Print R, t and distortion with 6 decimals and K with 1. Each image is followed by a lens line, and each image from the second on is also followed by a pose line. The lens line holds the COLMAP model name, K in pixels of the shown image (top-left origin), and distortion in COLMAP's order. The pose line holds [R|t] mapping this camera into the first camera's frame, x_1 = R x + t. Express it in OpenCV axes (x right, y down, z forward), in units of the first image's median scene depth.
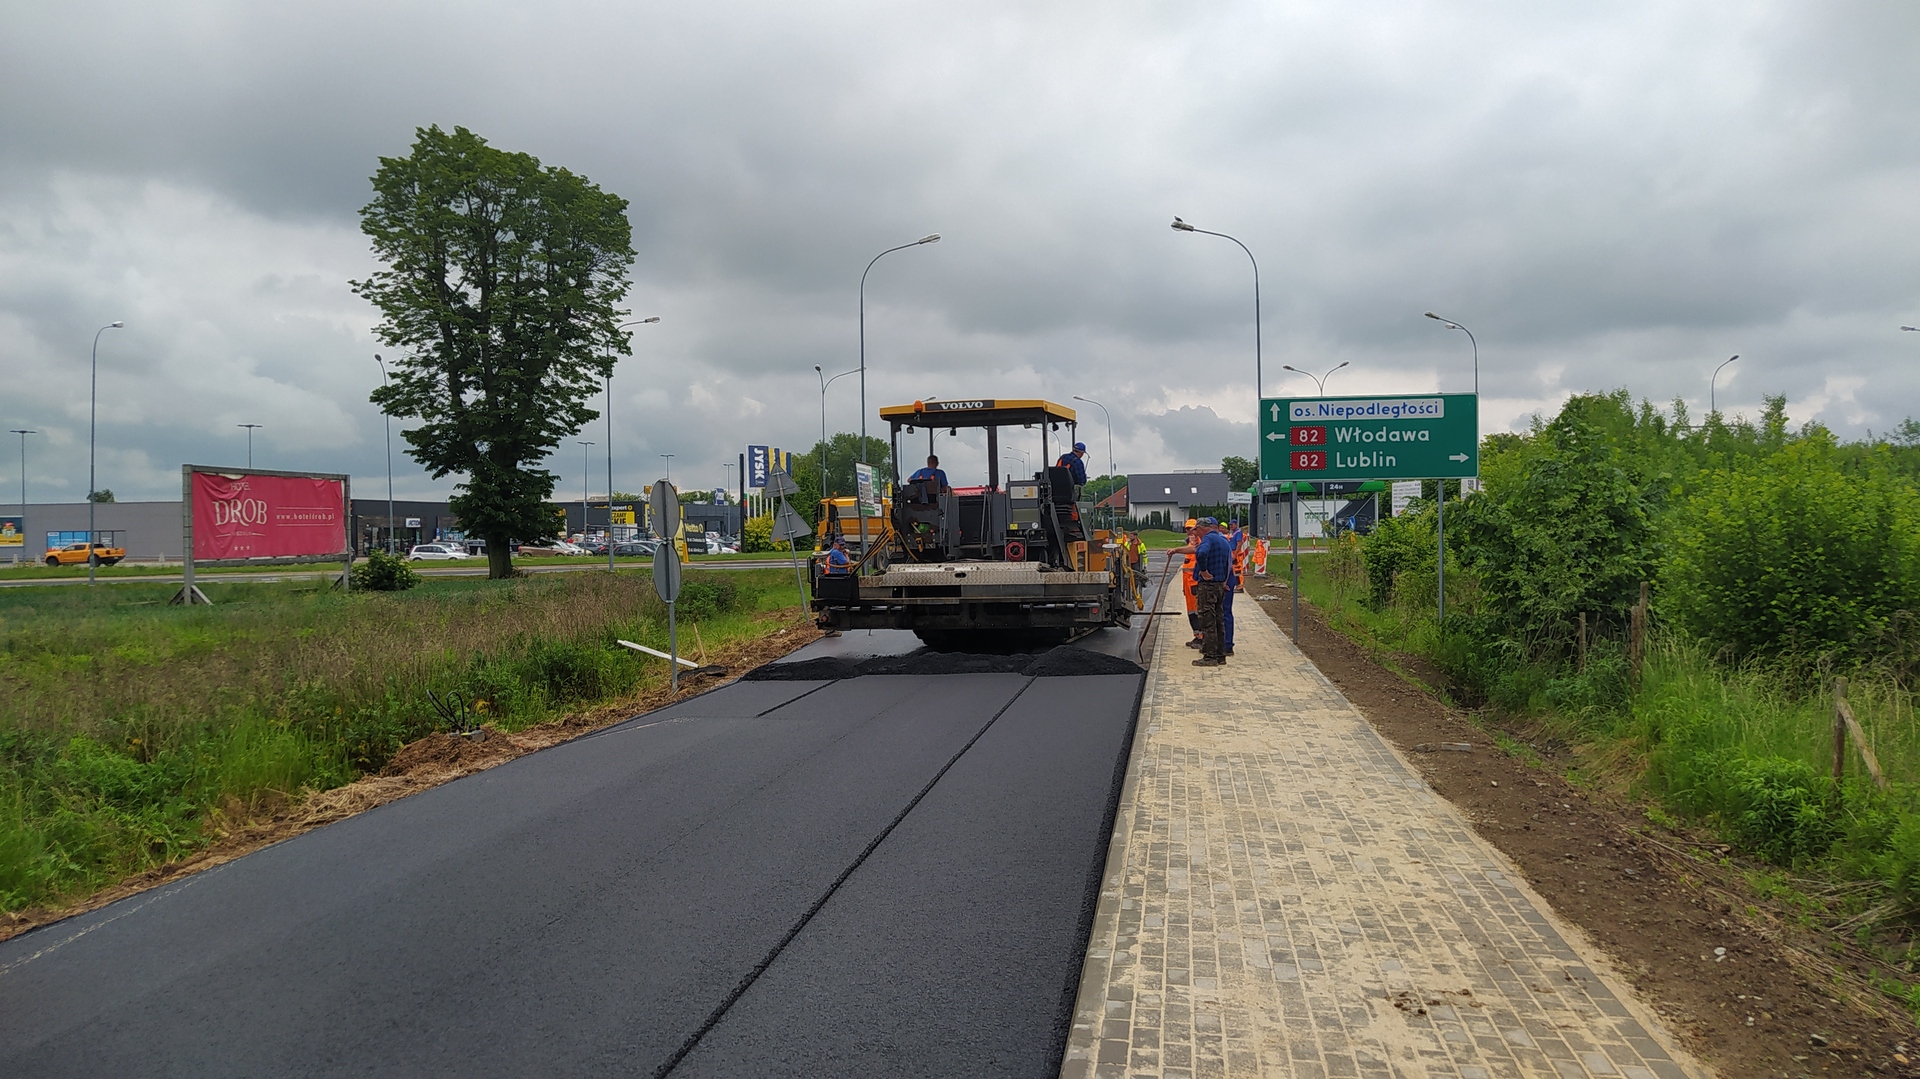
lens RADIAL K [[1465.3, 0, 976.2], [0, 1465.3, 535.9], [0, 0, 1]] dist [0.082157, -0.089550]
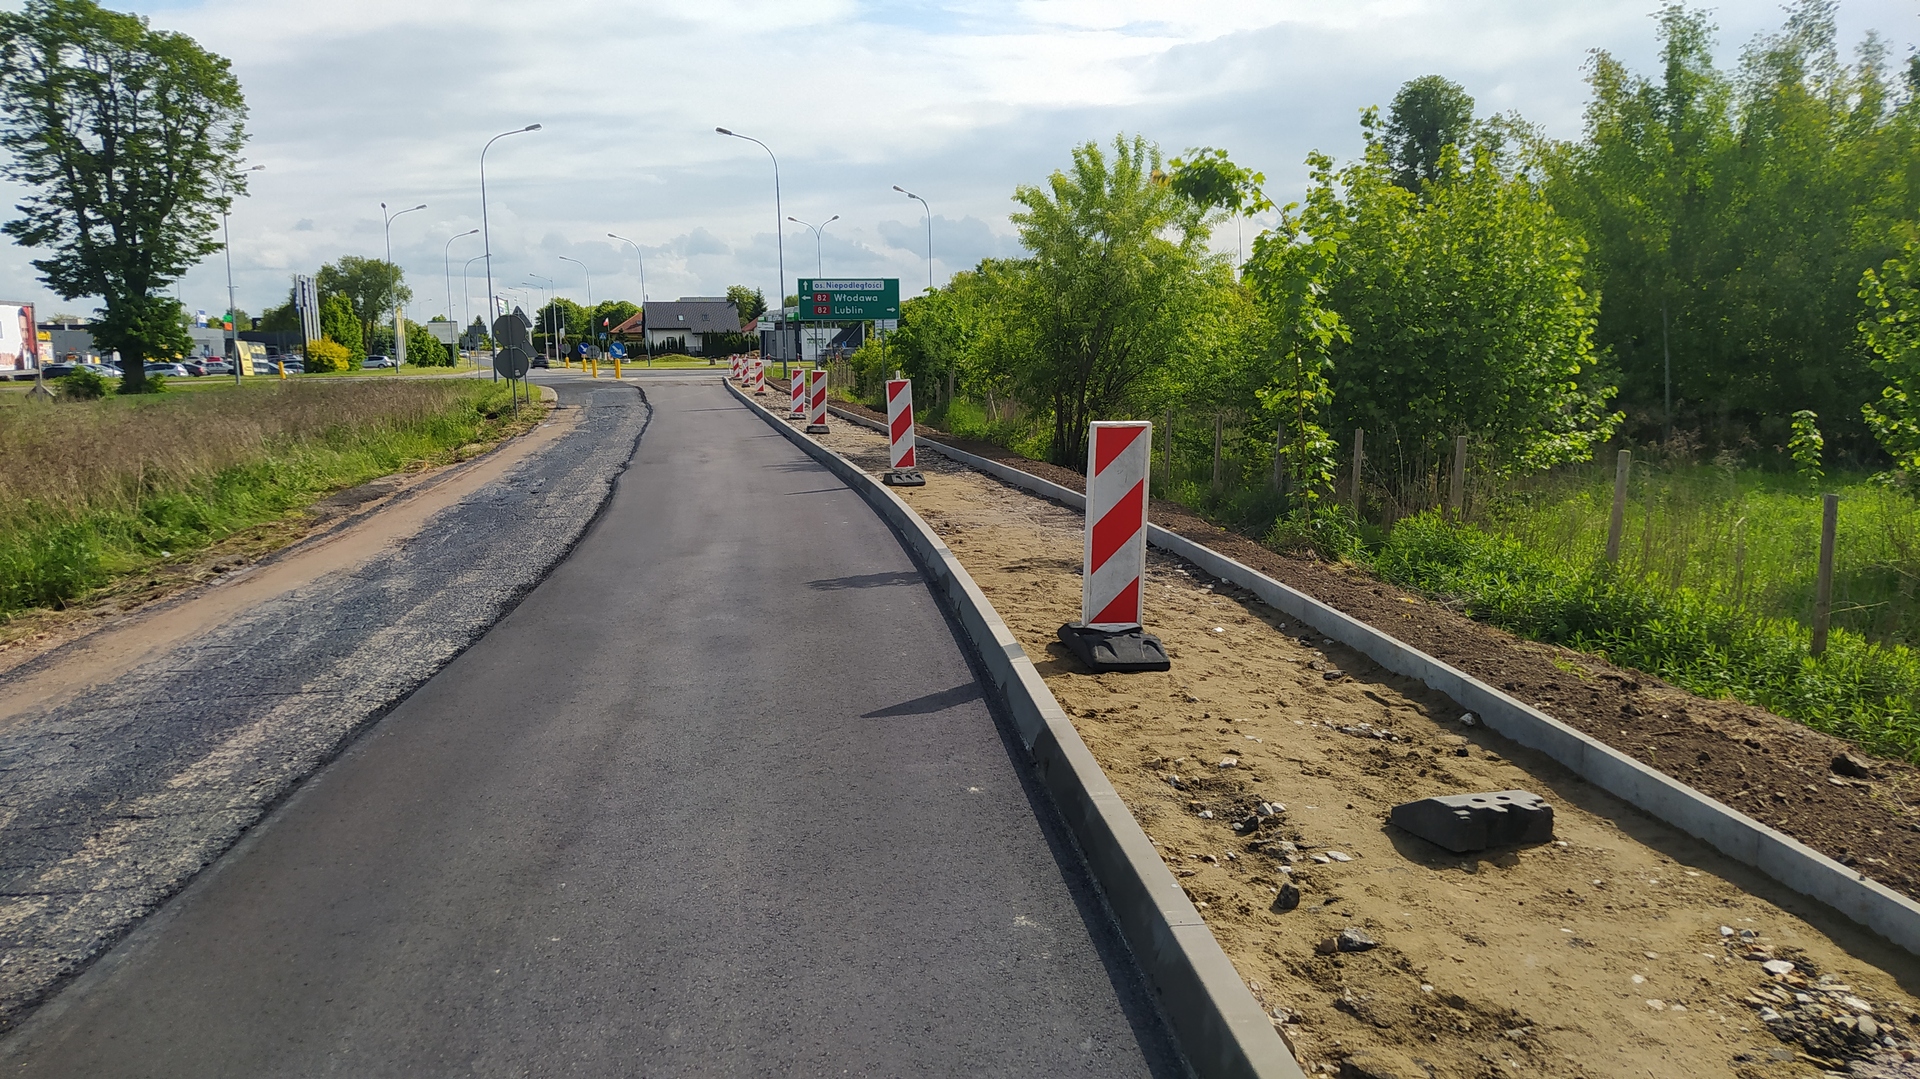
lens RADIAL K [[1465.3, 0, 962.0], [0, 1465.3, 553.4], [0, 0, 1]] dist [0.082157, -0.089550]
pose [[0.946472, -0.043566, 0.319834, -0.086736], [0.002145, 0.991677, 0.128734, 0.007243], [-0.322780, -0.121157, 0.938687, -0.343408]]
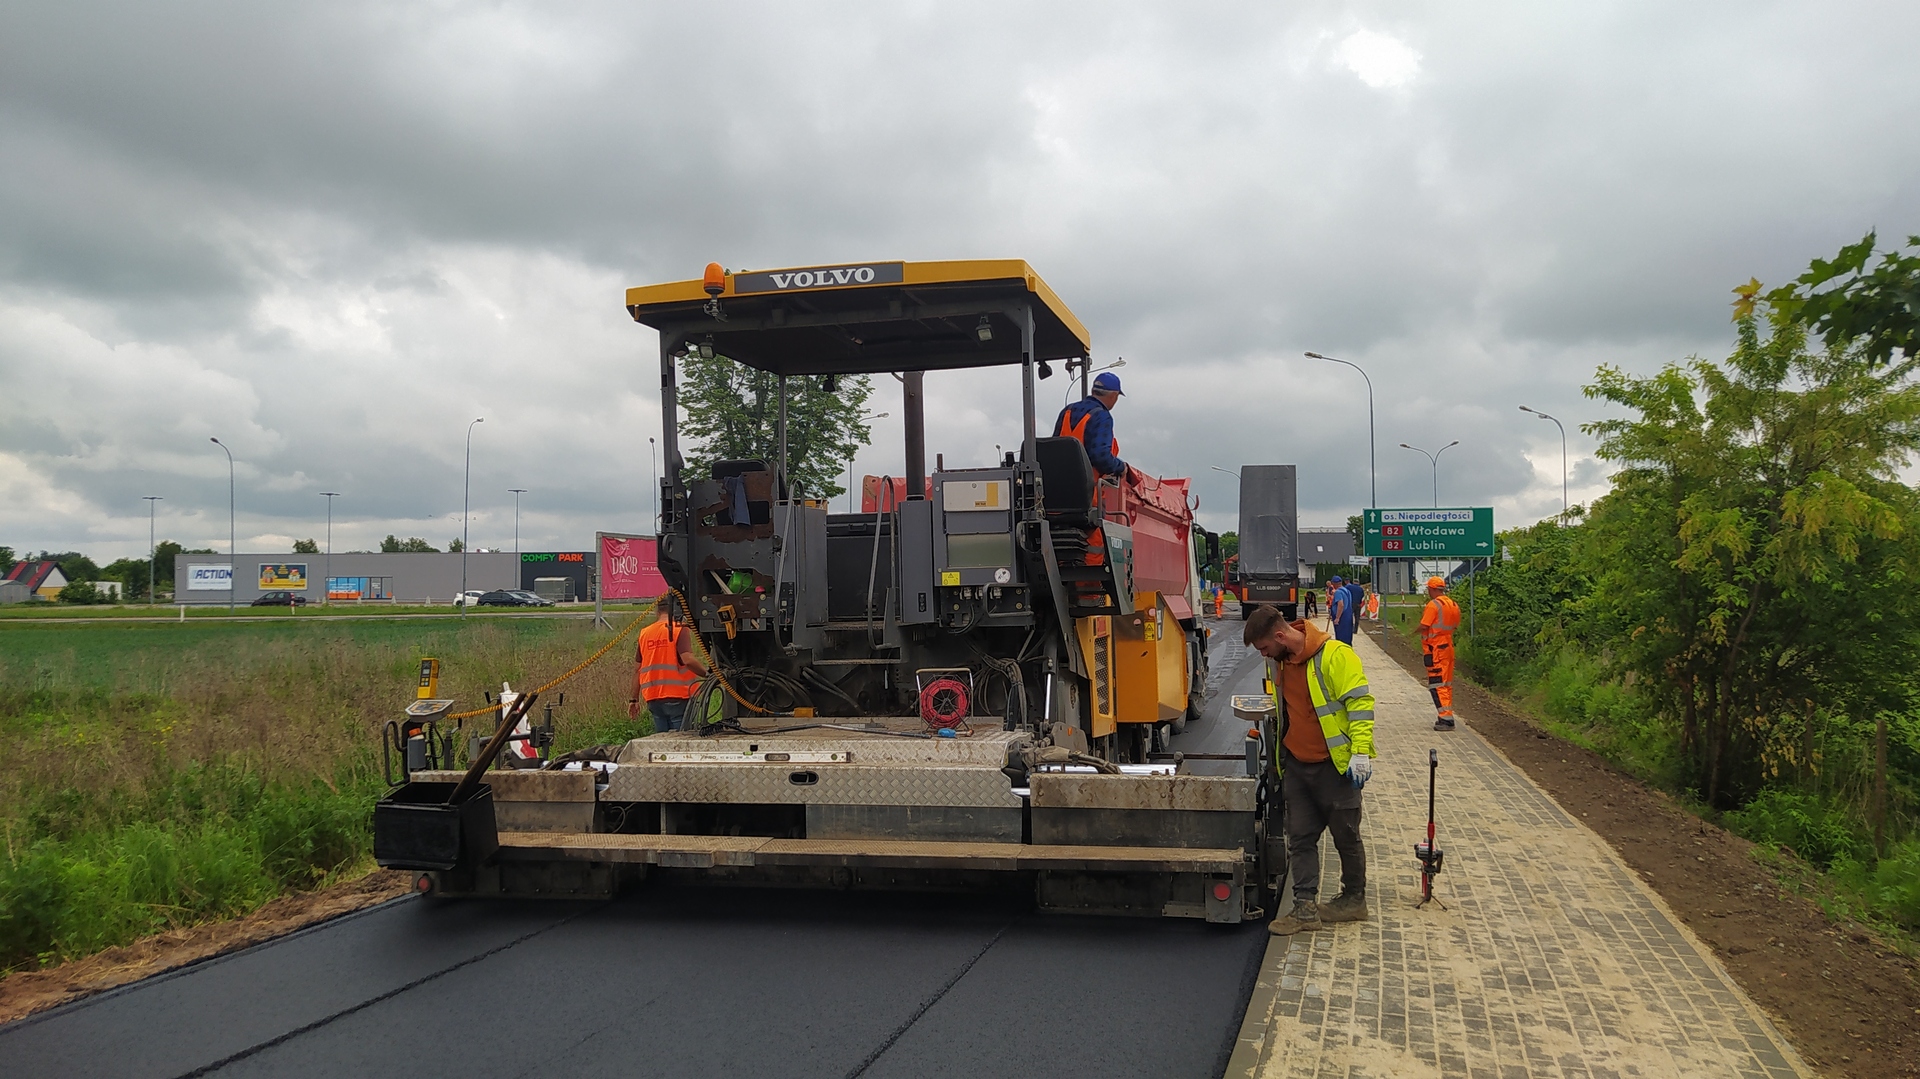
lens RADIAL K [[1465.3, 0, 955.9], [0, 1465.3, 555.6], [0, 0, 1]] dist [0.082157, -0.089550]
pose [[0.995680, 0.009315, -0.092381, -0.041348], [-0.011418, 0.999687, -0.022263, 0.001699], [0.092145, 0.023221, 0.995475, -0.256834]]
